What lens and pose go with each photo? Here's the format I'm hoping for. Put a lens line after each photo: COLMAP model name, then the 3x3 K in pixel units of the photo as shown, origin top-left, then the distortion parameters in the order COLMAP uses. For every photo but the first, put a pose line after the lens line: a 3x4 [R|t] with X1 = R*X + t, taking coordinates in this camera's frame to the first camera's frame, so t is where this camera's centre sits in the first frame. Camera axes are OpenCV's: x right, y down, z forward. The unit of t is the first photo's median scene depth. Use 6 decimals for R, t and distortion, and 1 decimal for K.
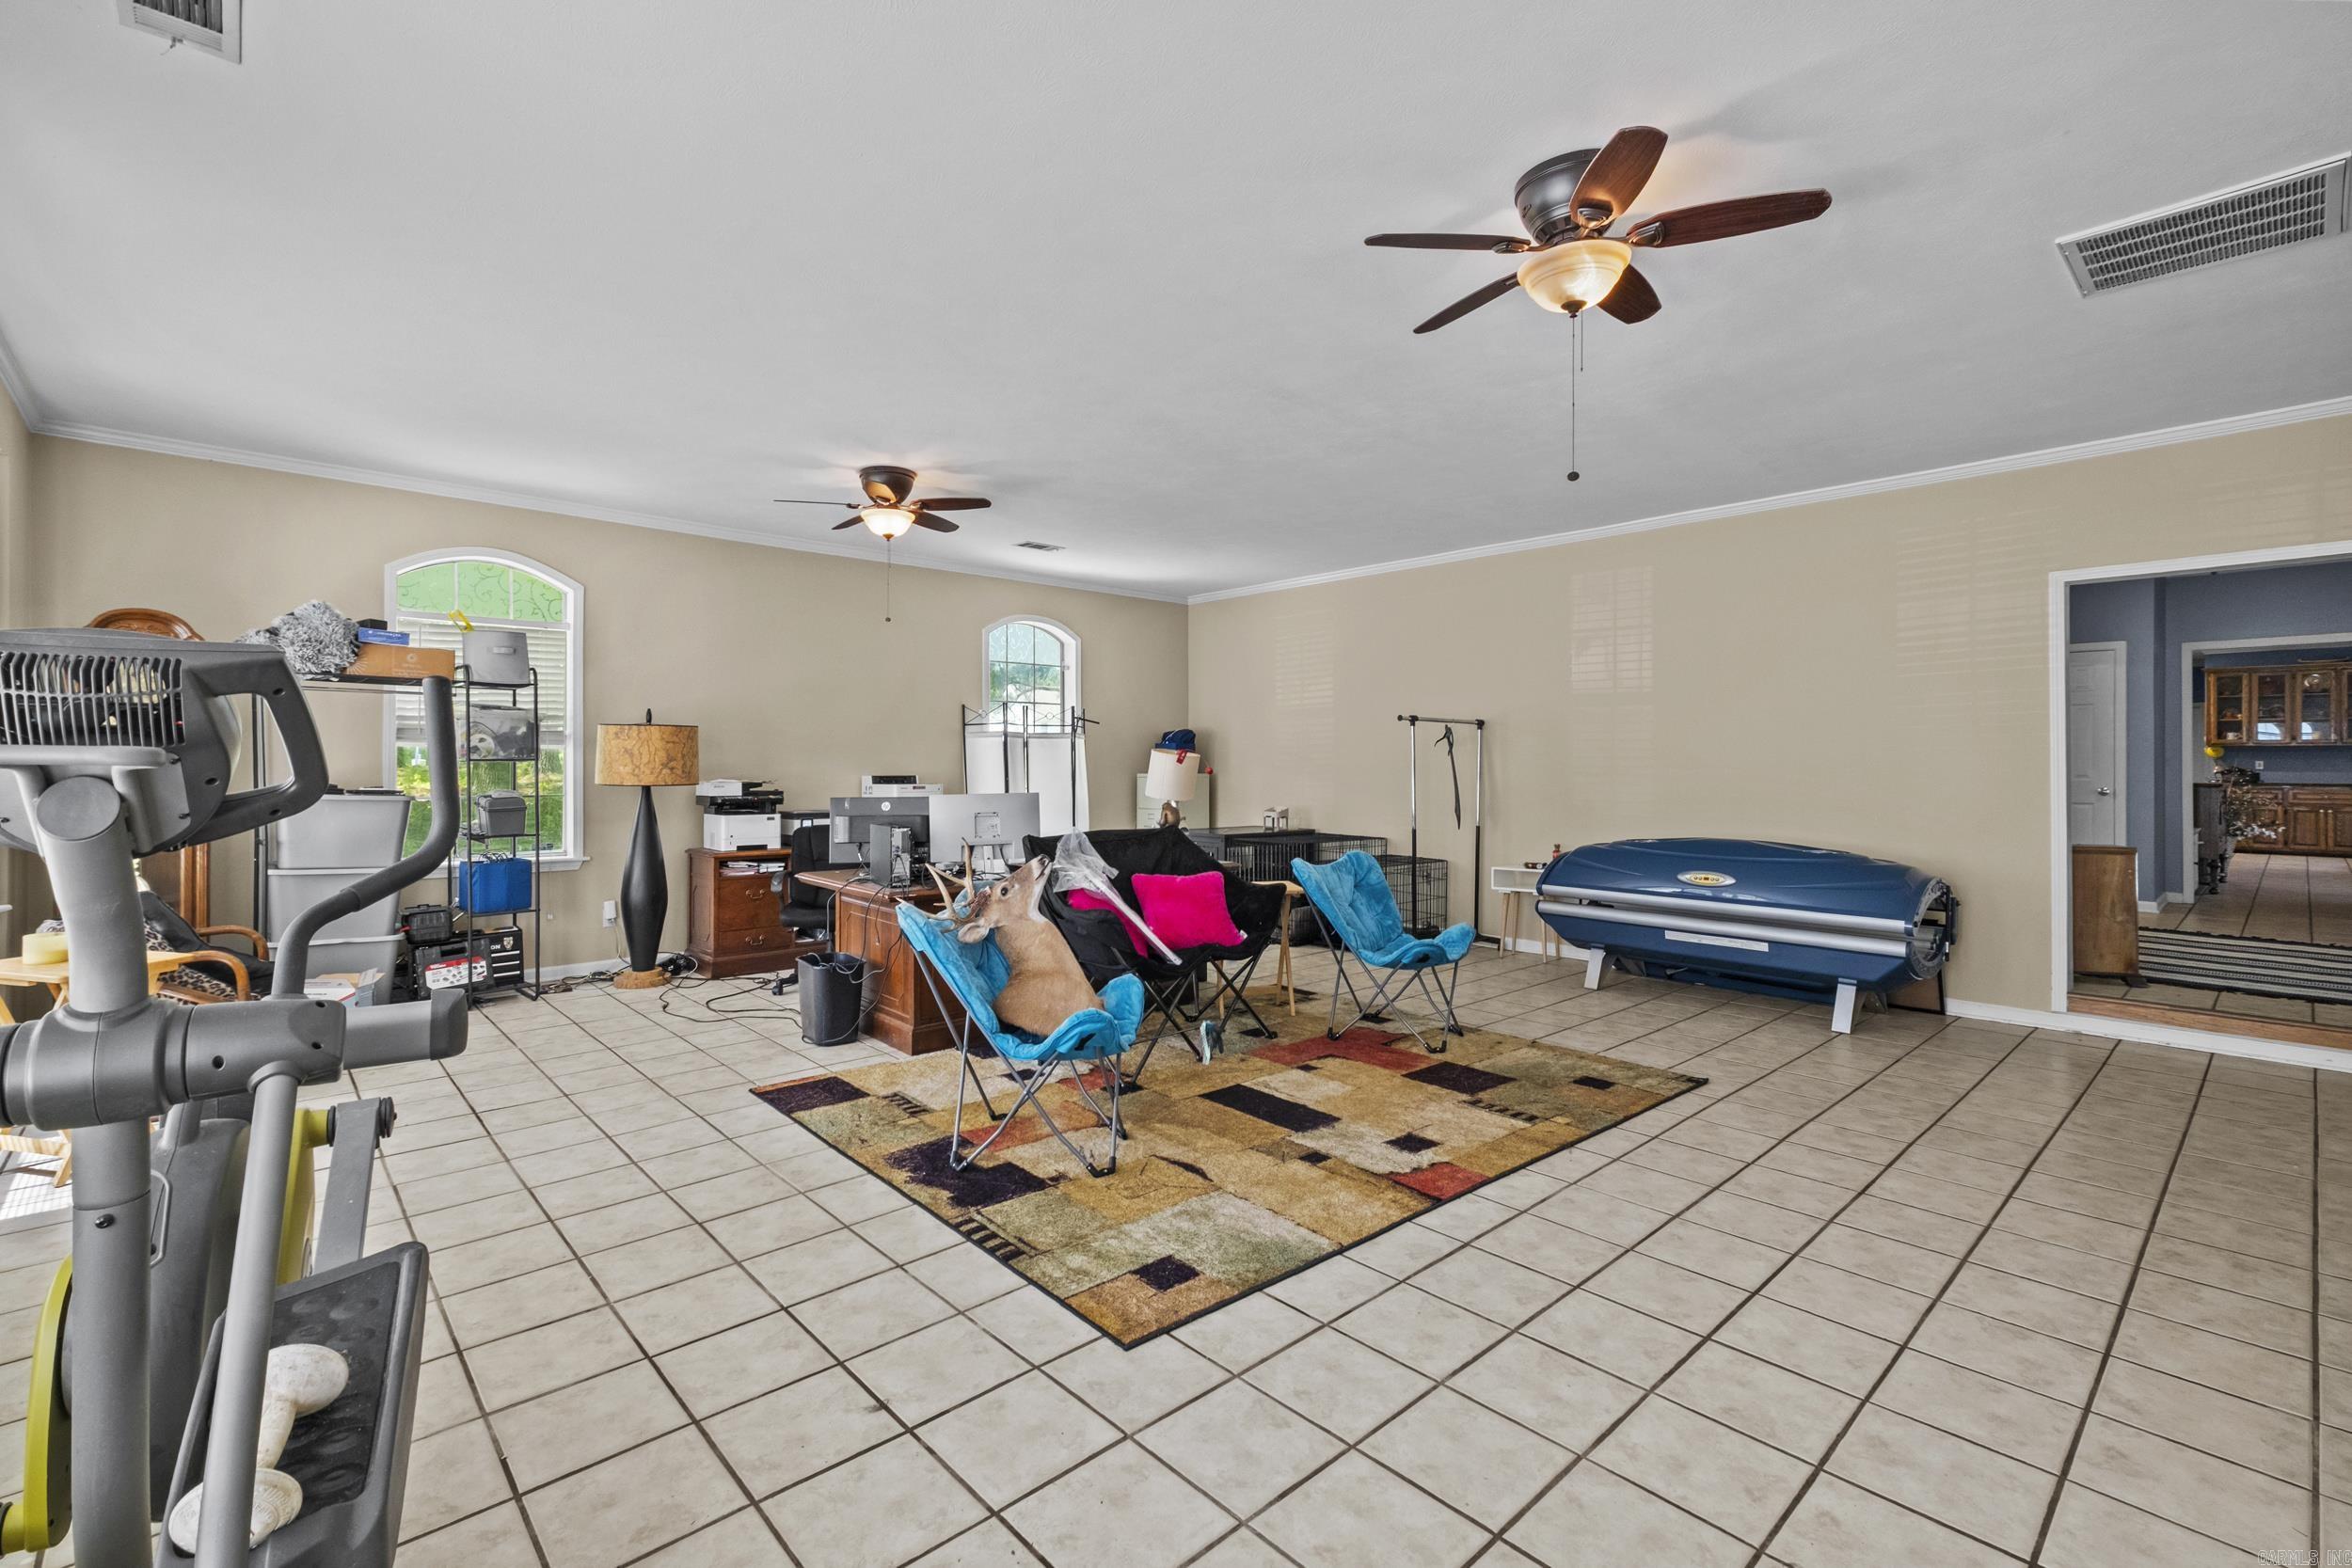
lens RADIAL K [[1026.5, 0, 1174.4], [0, 1026.5, 764.2], [0, 0, 1]] dist [0.001522, 0.000247]
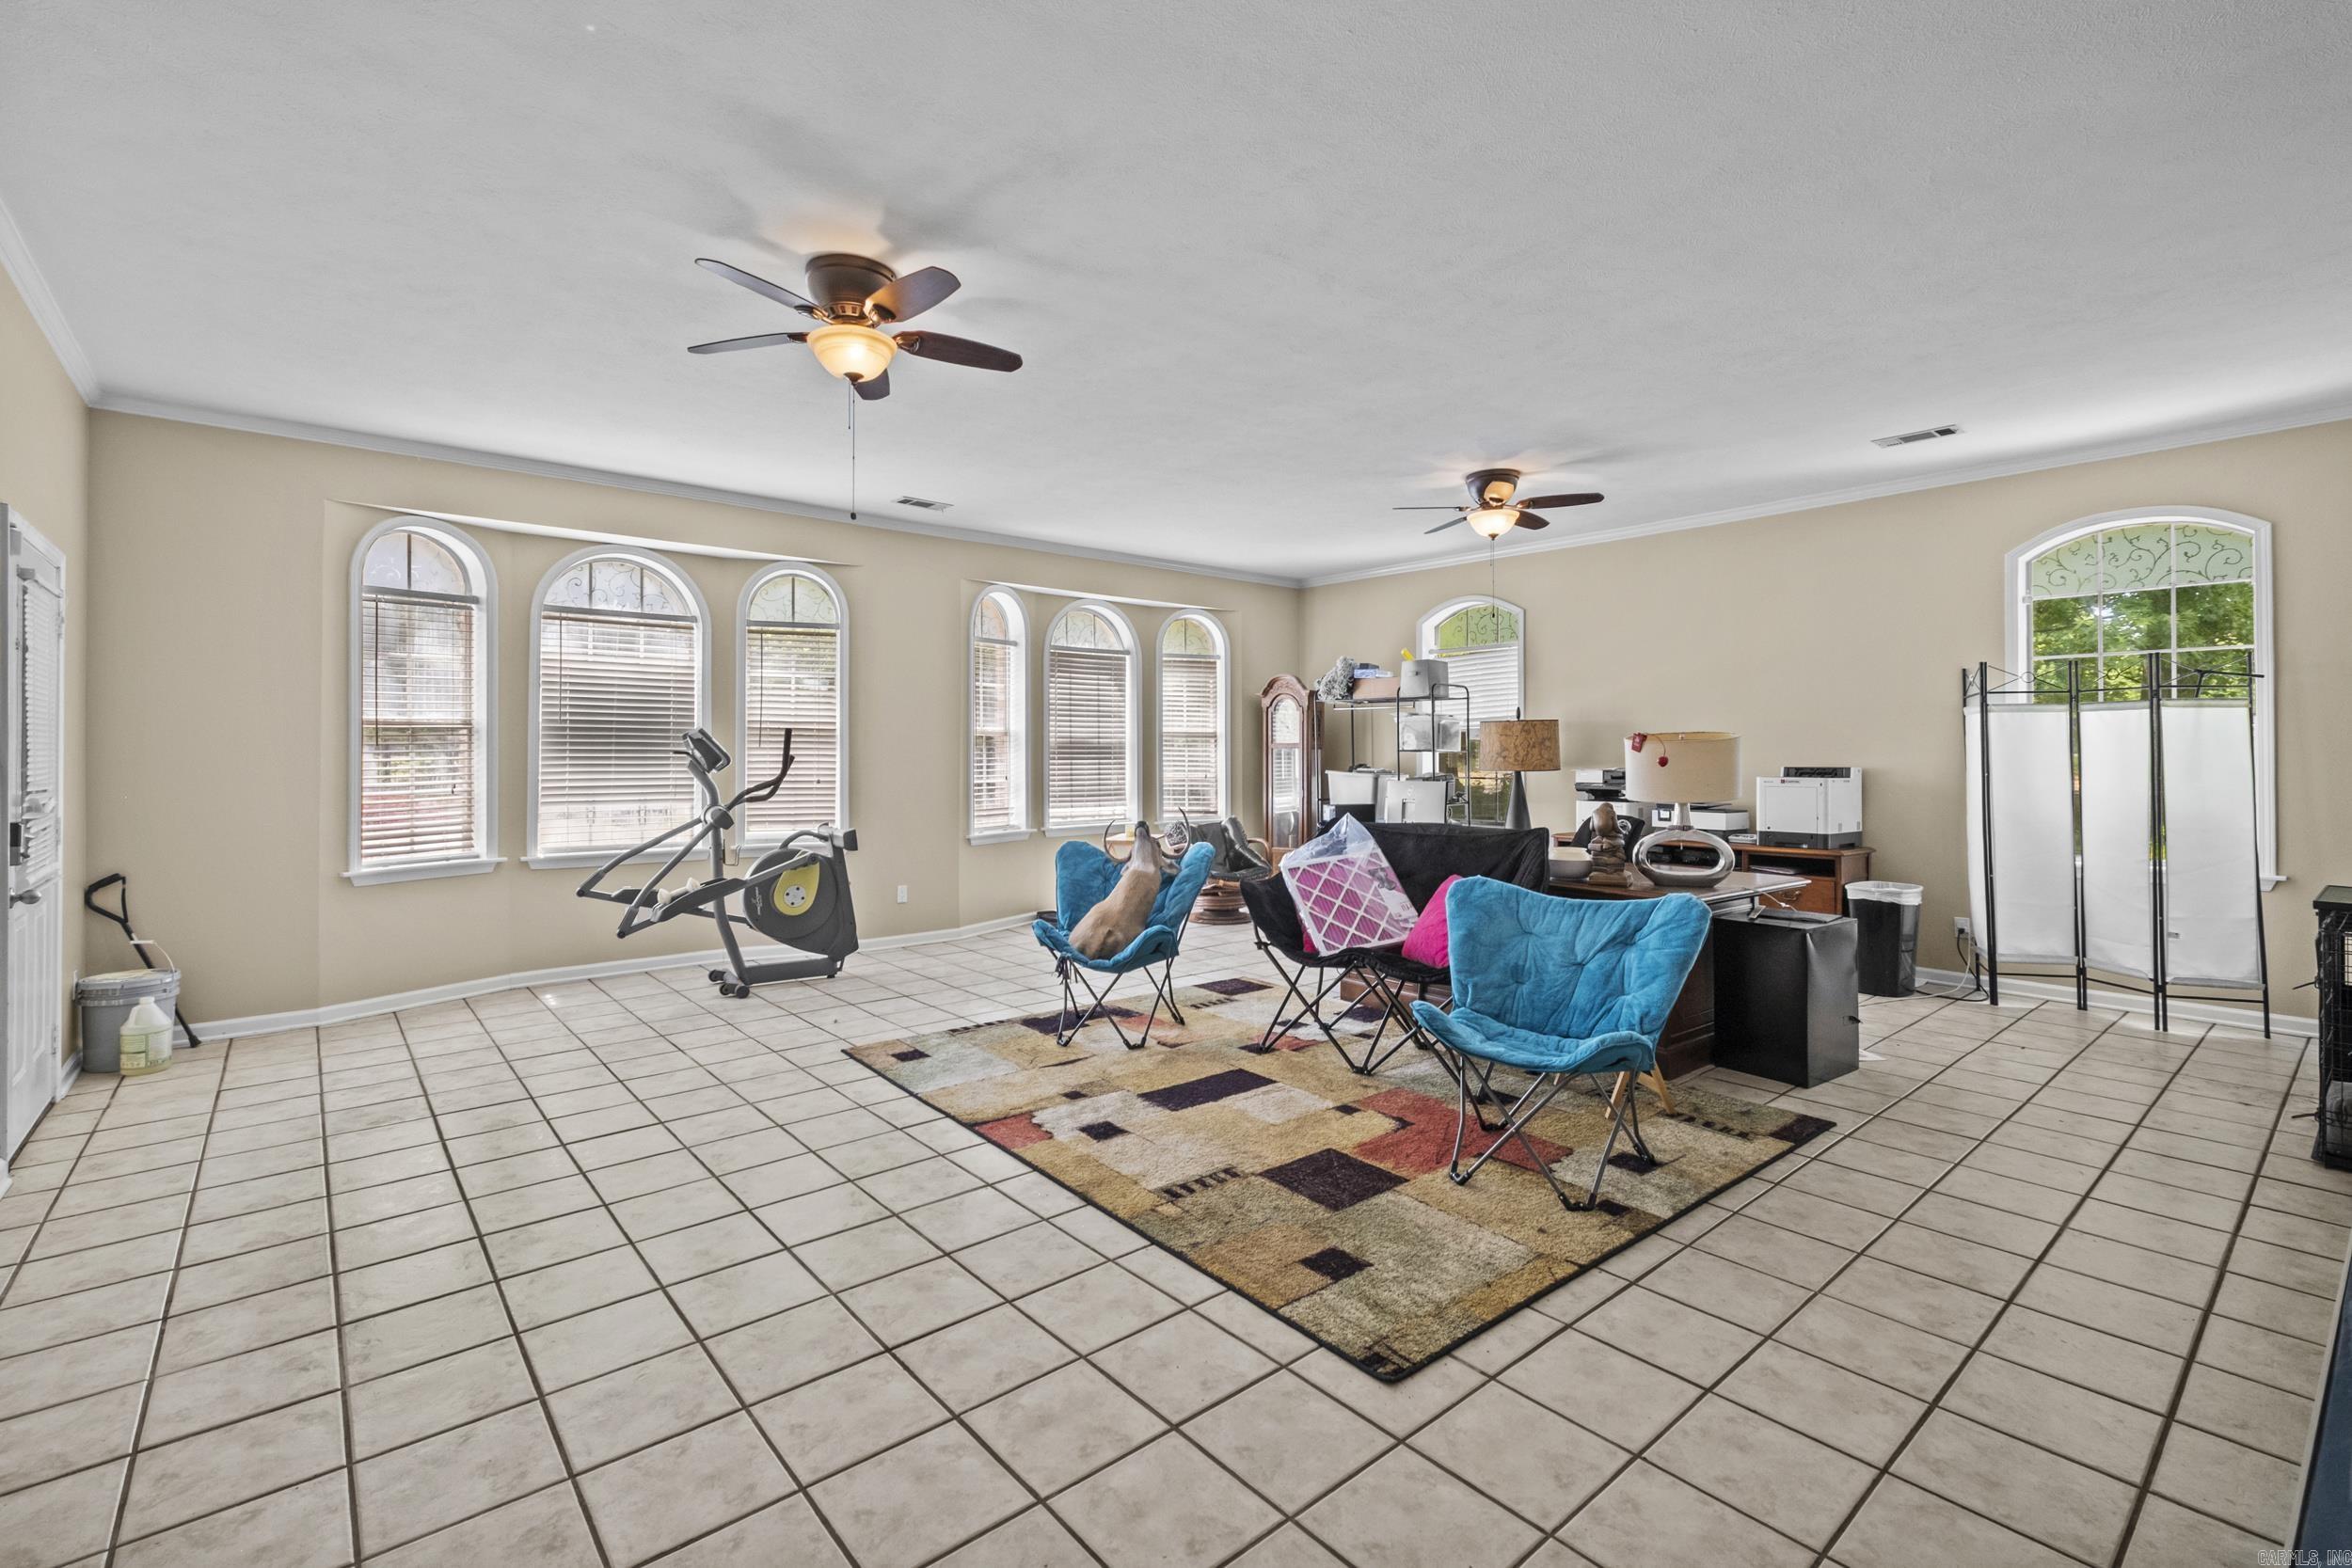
lens RADIAL K [[1056.7, 0, 1167.2], [0, 1056.7, 745.6], [0, 0, 1]] dist [0.000610, 0.000047]
pose [[-0.034402, -0.005019, -0.999395, 1.116647], [-0.007022, 0.999964, -0.004780, -0.000041], [0.999383, 0.006853, -0.034436, 0.972326]]
